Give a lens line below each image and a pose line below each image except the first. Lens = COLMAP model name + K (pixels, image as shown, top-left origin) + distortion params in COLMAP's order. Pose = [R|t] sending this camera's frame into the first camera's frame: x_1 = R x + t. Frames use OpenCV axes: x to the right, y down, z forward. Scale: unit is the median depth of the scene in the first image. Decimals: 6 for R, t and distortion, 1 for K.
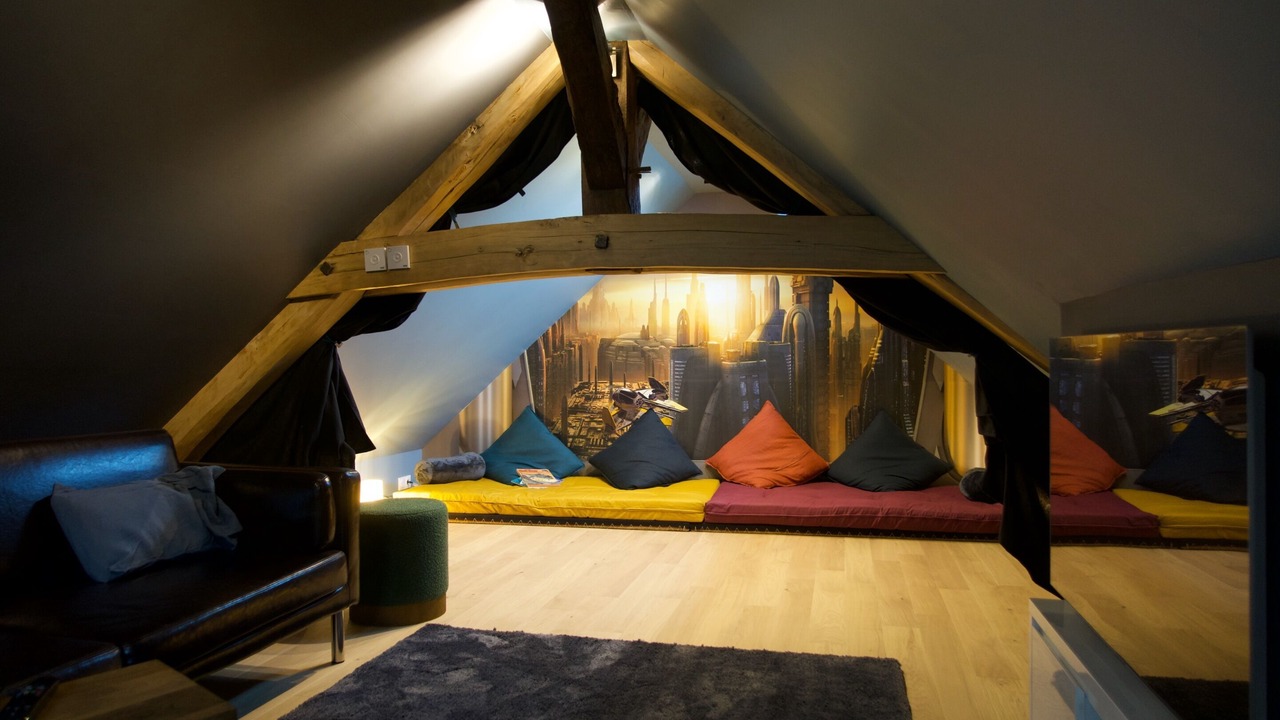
lens RADIAL K [[888.3, 0, 637.6], [0, 888.3, 361.6], [0, 0, 1]] dist [-0.004438, -0.000167]
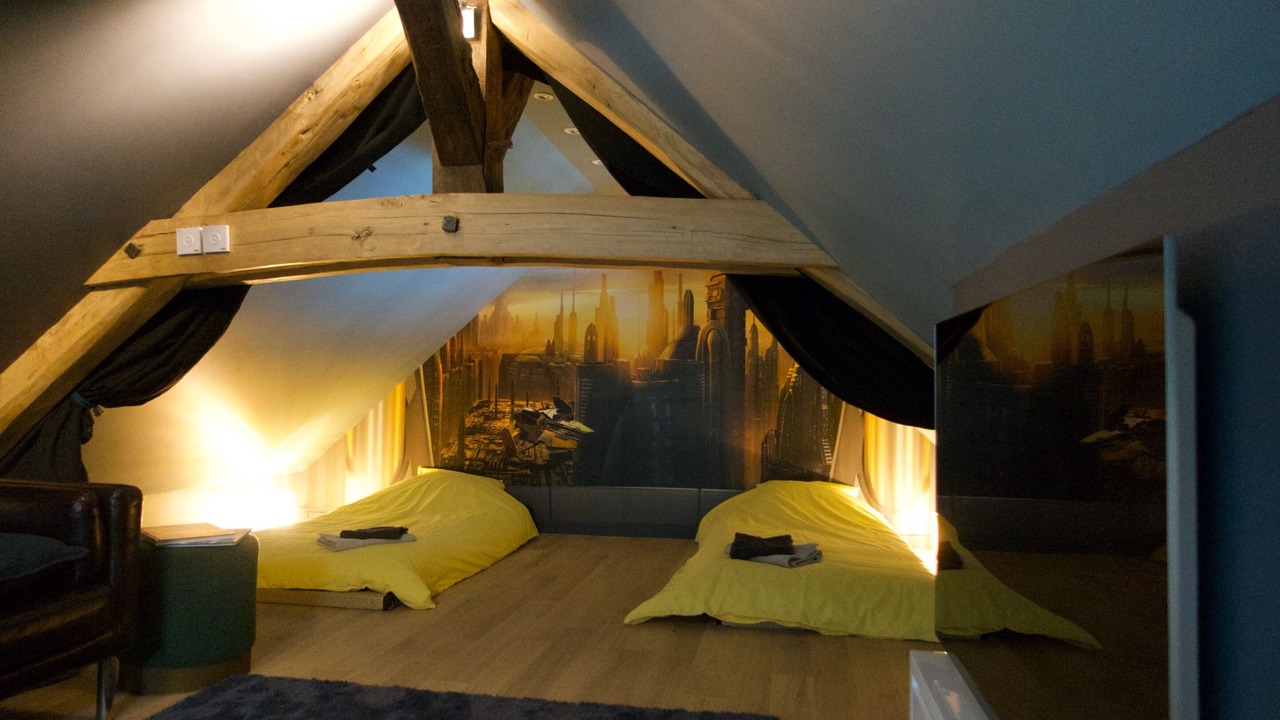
lens RADIAL K [[888.3, 0, 642.9], [0, 888.3, 358.2], [0, 0, 1]] dist [-0.004438, -0.000167]
pose [[0.997857, 0.019048, 0.062606, 0.082925], [-0.016636, 0.999107, -0.038832, 0.021988], [-0.063290, 0.037707, 0.997283, 0.118163]]
